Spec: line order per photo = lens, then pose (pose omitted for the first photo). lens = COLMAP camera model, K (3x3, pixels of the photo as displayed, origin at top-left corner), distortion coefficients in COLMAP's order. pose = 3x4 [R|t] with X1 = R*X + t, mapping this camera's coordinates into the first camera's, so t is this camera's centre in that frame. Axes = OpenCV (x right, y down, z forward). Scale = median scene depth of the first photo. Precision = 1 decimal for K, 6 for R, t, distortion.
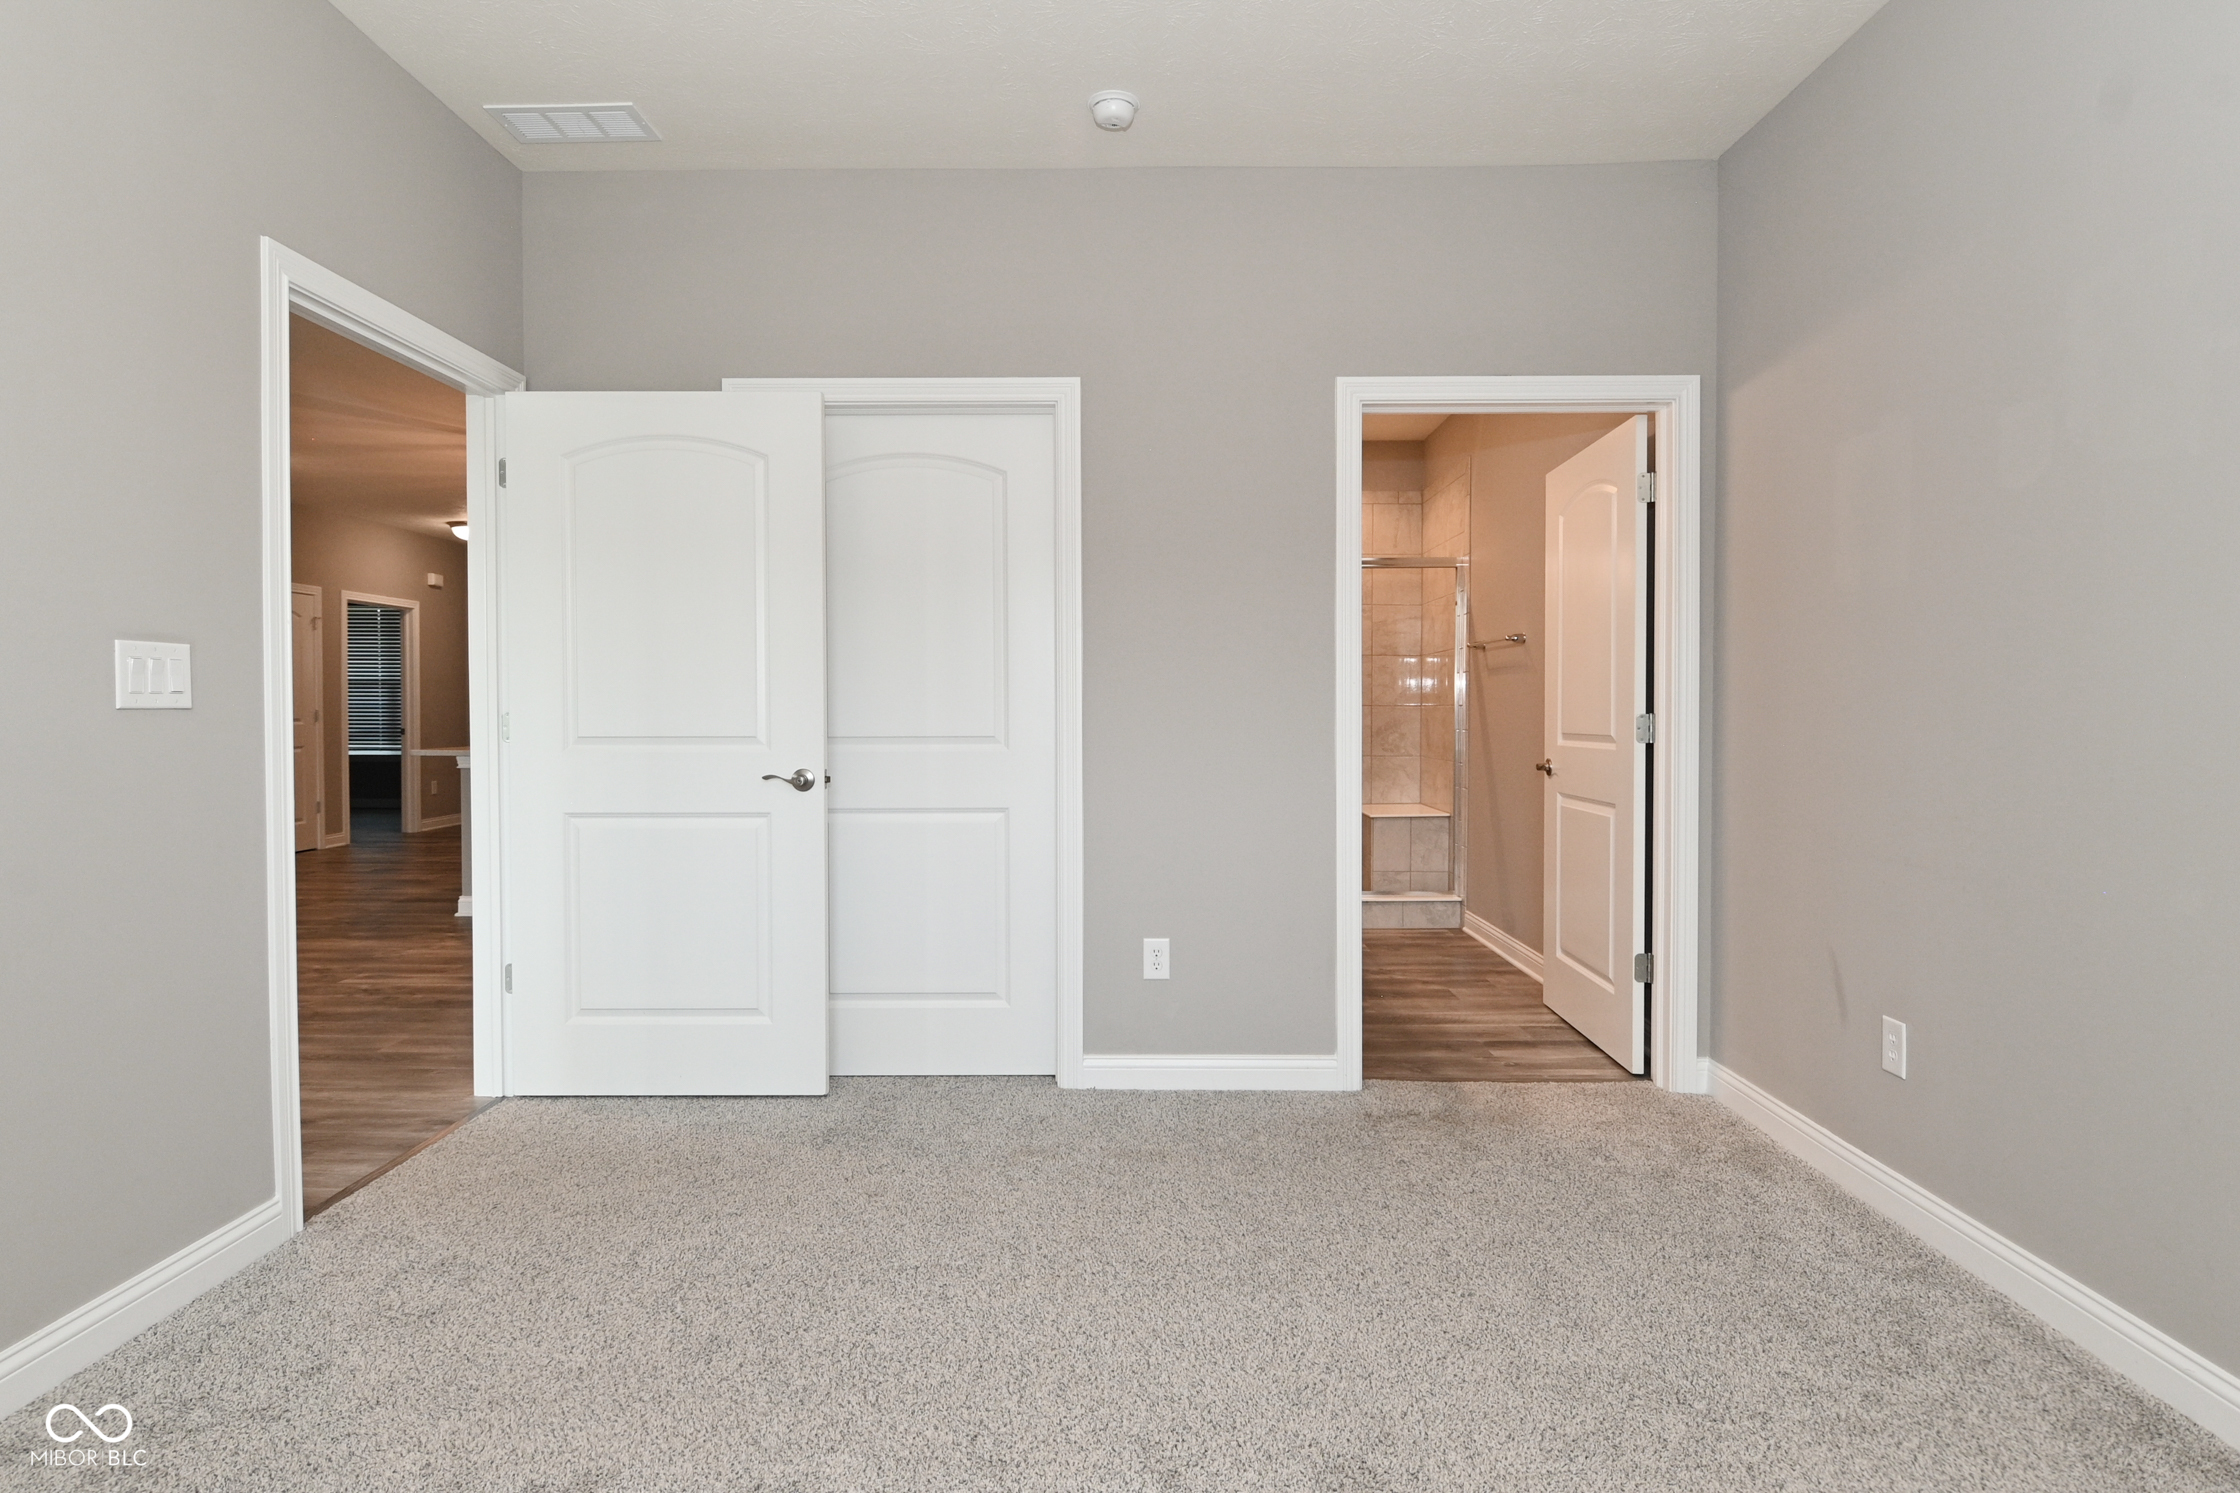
lens RADIAL K [[1187.0, 0, 1122.2], [0, 1187.0, 729.7], [0, 0, 1]] dist [0.017598, -0.028857]
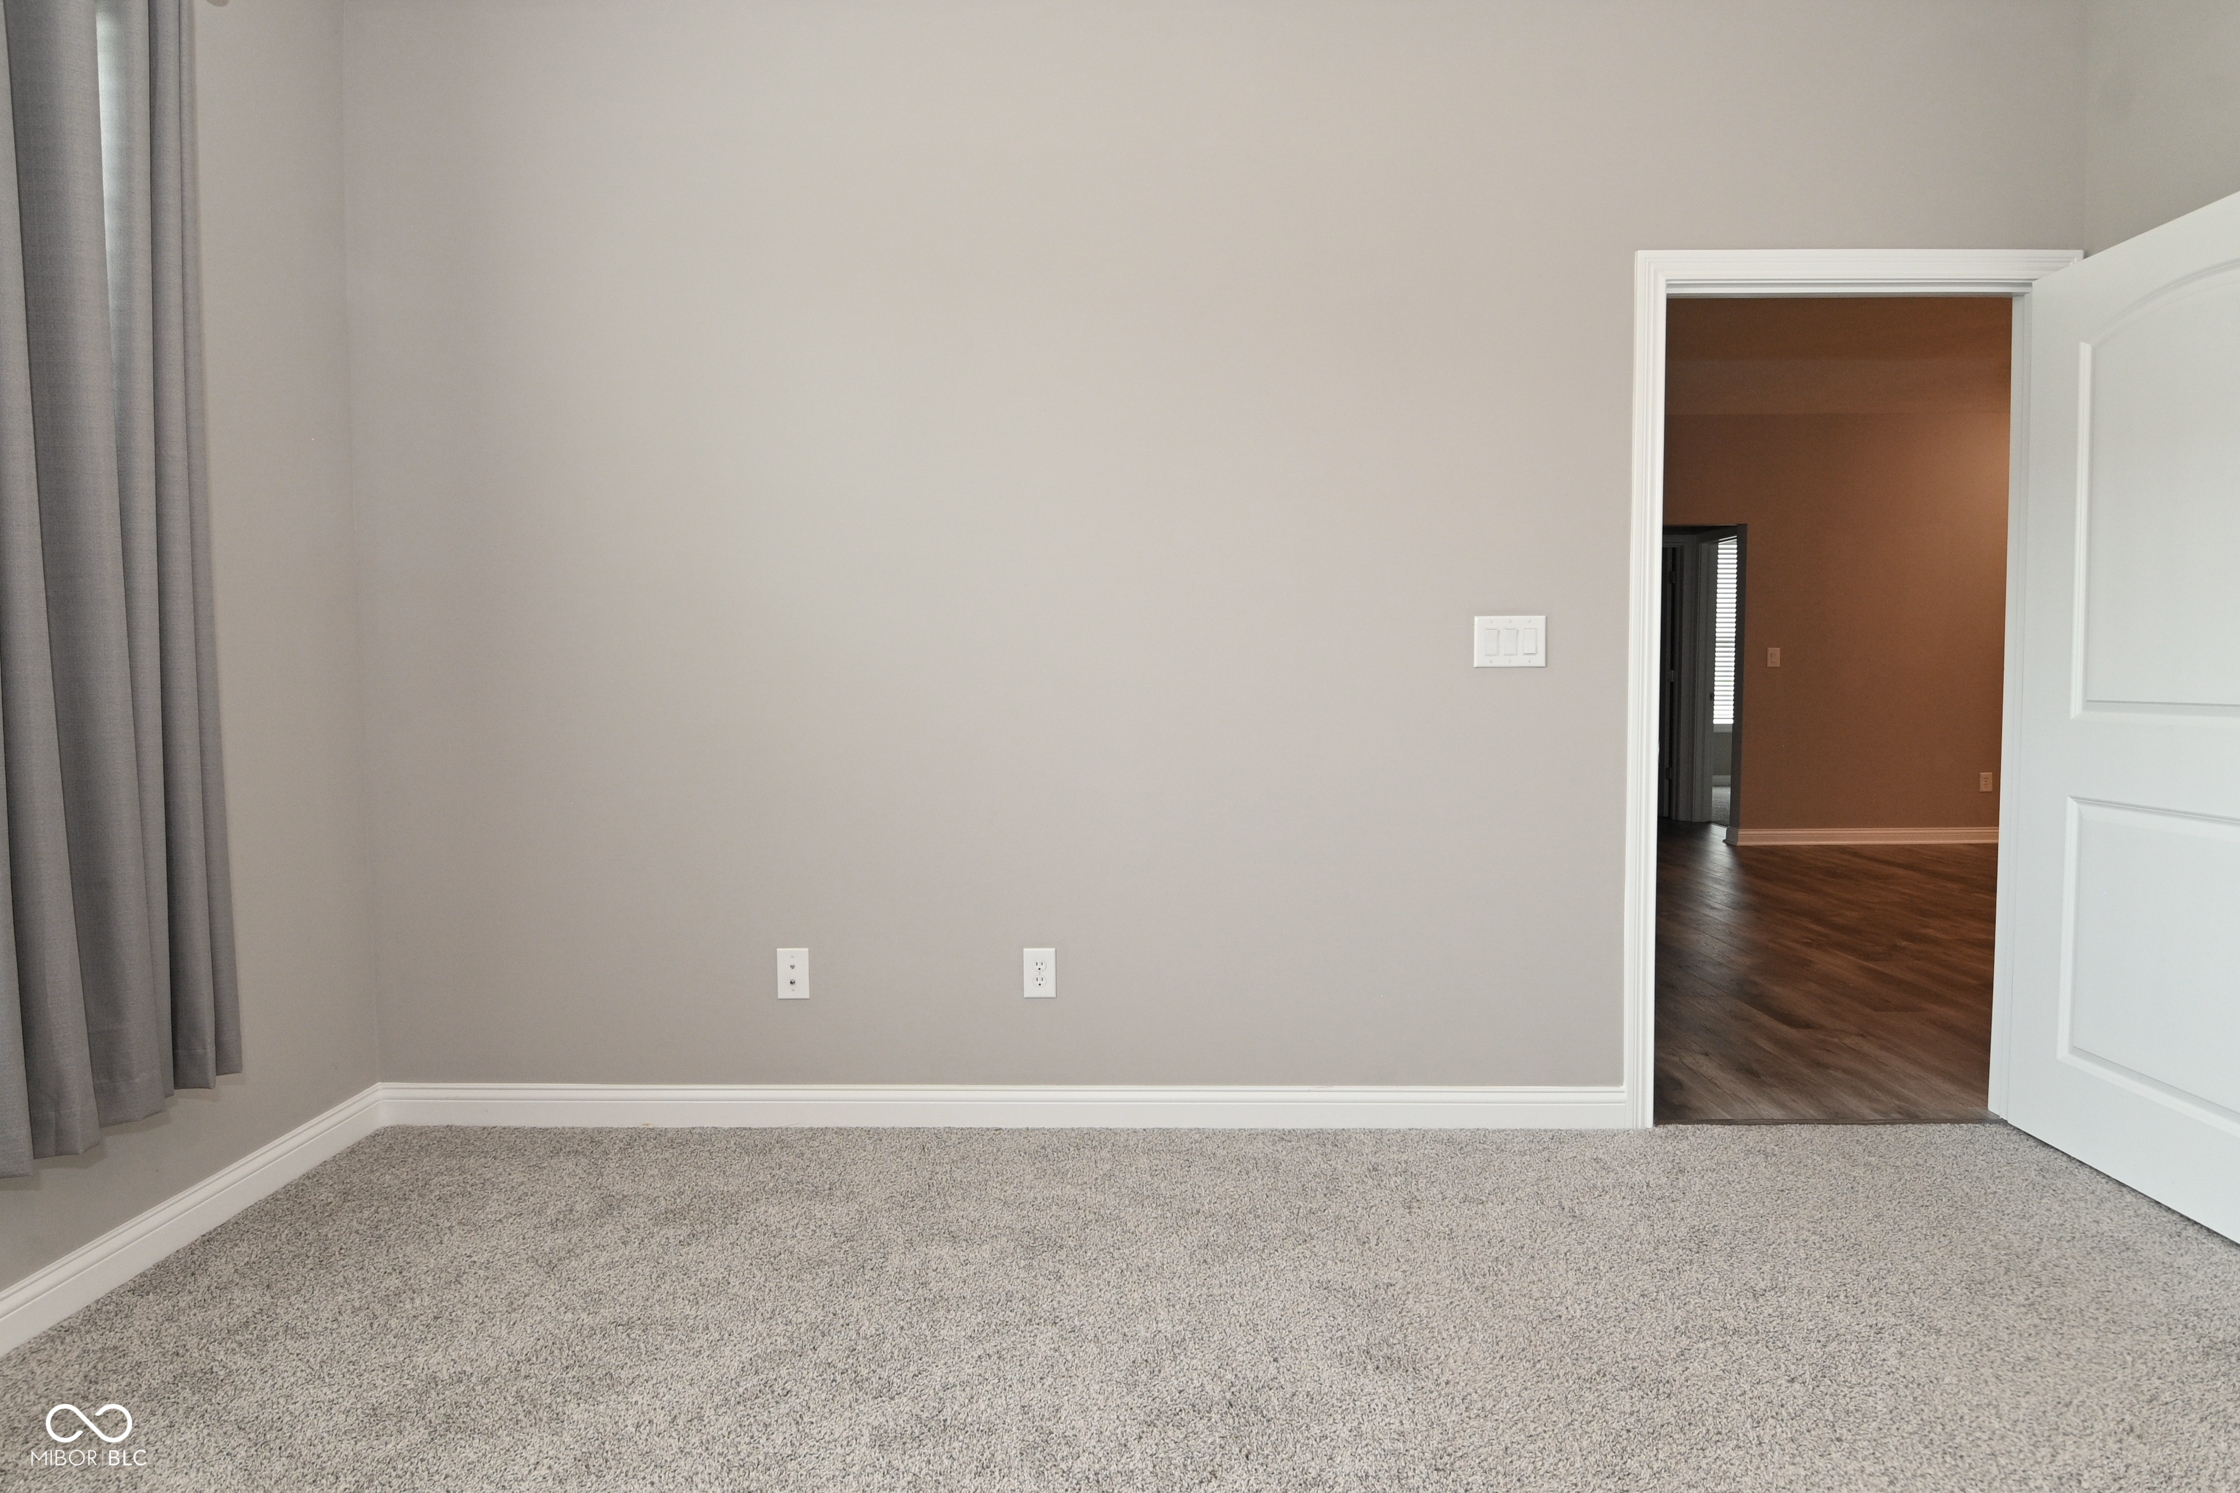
lens RADIAL K [[1187.0, 0, 1122.2], [0, 1187.0, 729.7], [0, 0, 1]] dist [0.017598, -0.028857]
pose [[0.001350, 0.049707, -0.998763, 0.418660], [-0.013412, 0.998675, 0.049684, -0.006713], [0.999909, 0.013328, 0.002015, 0.484693]]
